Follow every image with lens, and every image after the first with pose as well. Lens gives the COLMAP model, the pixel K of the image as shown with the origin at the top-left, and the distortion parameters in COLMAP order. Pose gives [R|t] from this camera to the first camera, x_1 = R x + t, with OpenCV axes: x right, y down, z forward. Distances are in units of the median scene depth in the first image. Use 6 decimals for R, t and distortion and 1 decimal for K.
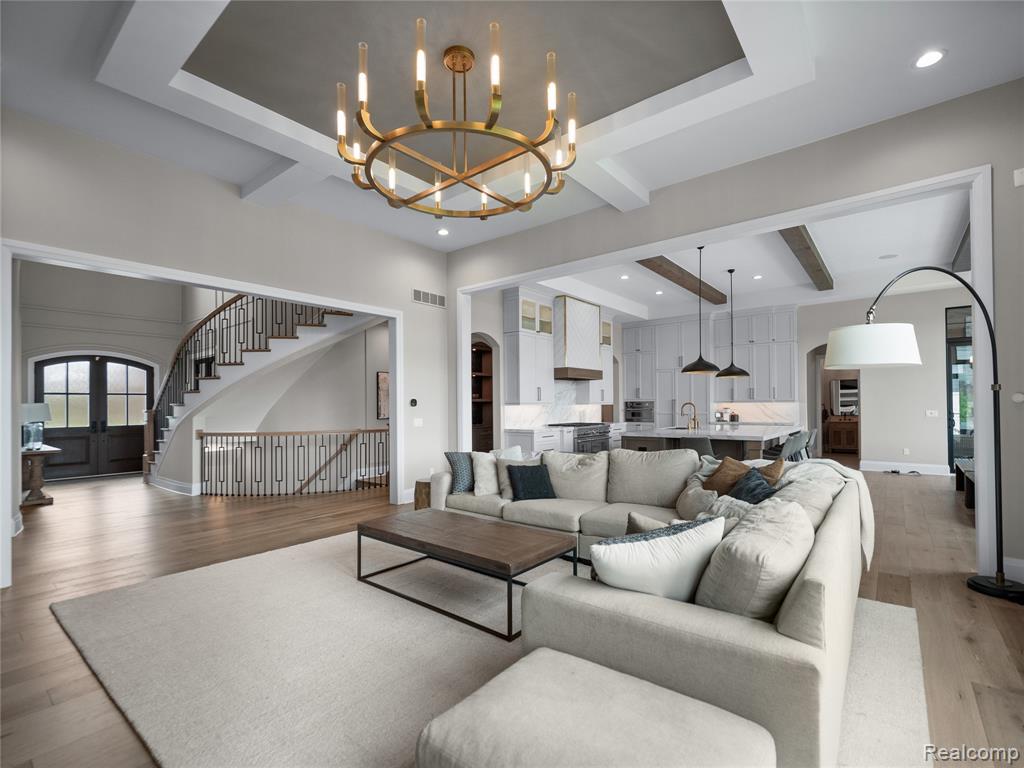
lens RADIAL K [[473.8, 0, 515.5], [0, 473.8, 395.9], [0, 0, 1]] dist [-0.000286, -0.000009]
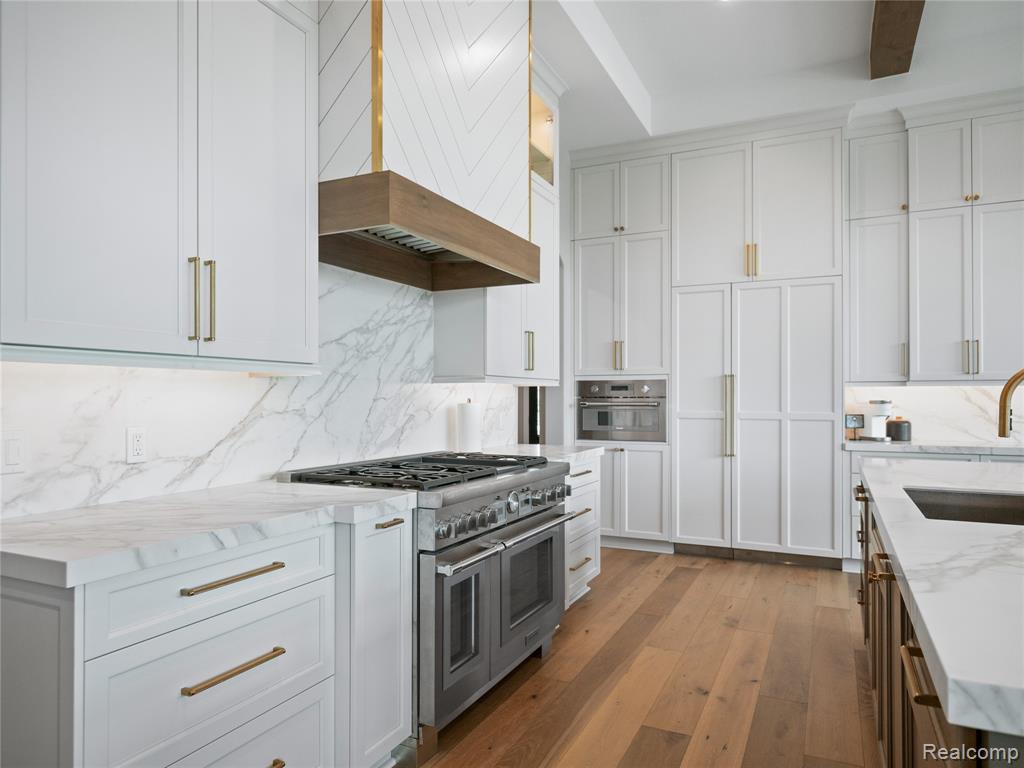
lens RADIAL K [[676.0, 0, 512.0], [0, 676.0, 384.0], [0, 0, 1]] dist [0.000651, 0.000056]
pose [[0.972273, 0.014143, 0.233419, 0.081886], [-0.013038, 0.999895, -0.006275, 0.020743], [-0.233484, 0.003058, 0.972356, 0.618446]]
